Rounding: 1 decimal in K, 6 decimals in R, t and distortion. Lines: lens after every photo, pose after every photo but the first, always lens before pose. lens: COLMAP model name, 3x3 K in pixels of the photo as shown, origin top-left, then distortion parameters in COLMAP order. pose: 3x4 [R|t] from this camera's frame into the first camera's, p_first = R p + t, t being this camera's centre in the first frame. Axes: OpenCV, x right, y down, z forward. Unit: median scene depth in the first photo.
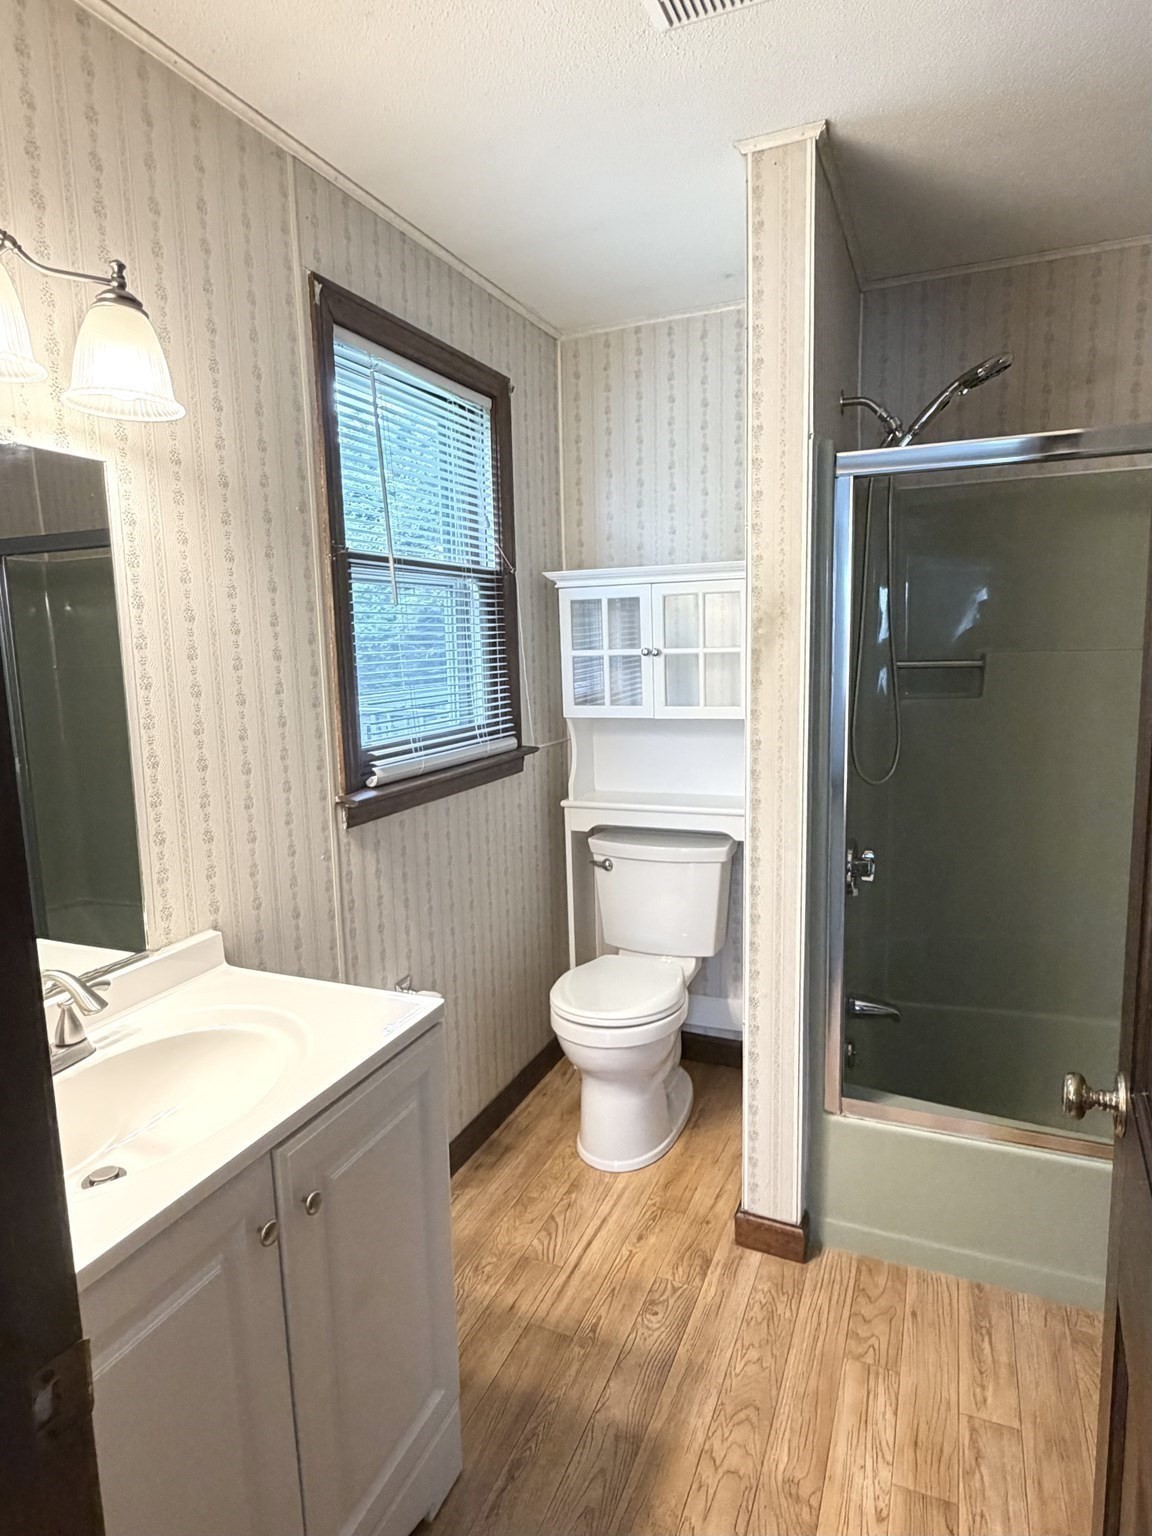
lens RADIAL K [[896.2, 0, 574.8], [0, 896.2, 760.5], [0, 0, 1]] dist [0.002890, 0.001568]
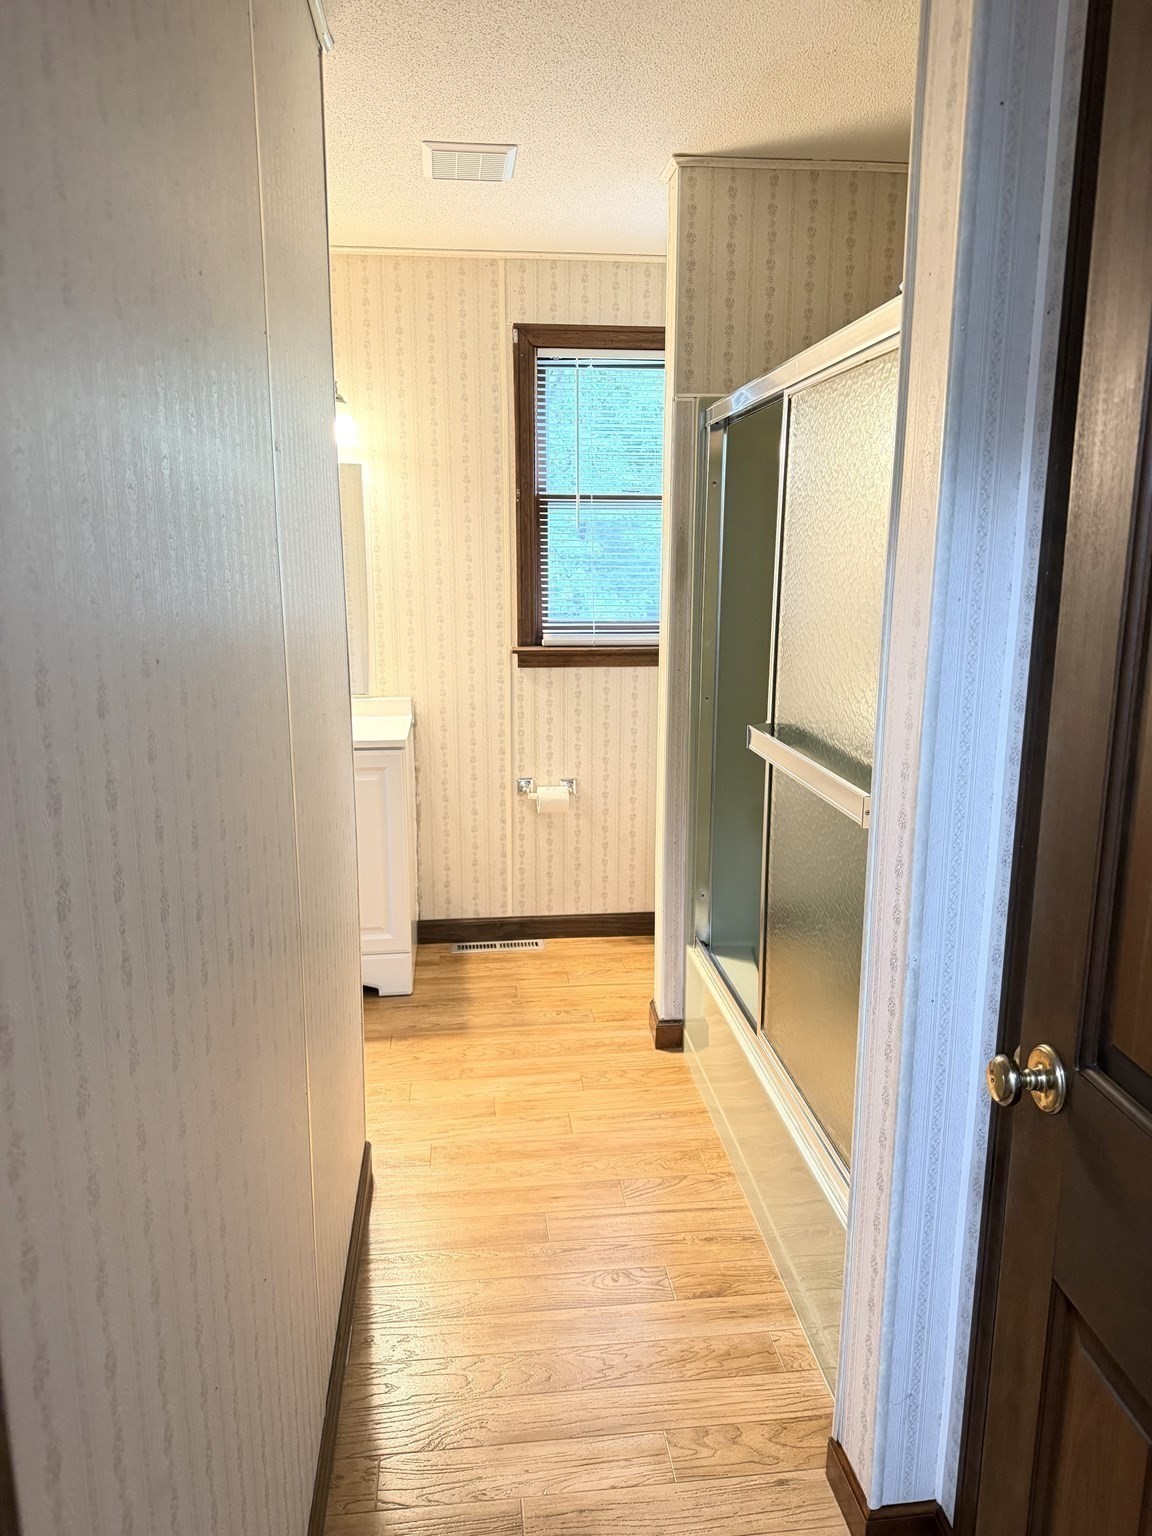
lens RADIAL K [[1083.2, 0, 580.2], [0, 1083.2, 772.1], [0, 0, 1]] dist [0.044235, -0.000400]
pose [[0.492332, 0.210642, -0.844535, 1.507327], [-0.134026, 0.977050, 0.165562, -0.079367], [0.860027, 0.031678, 0.509265, 0.096451]]
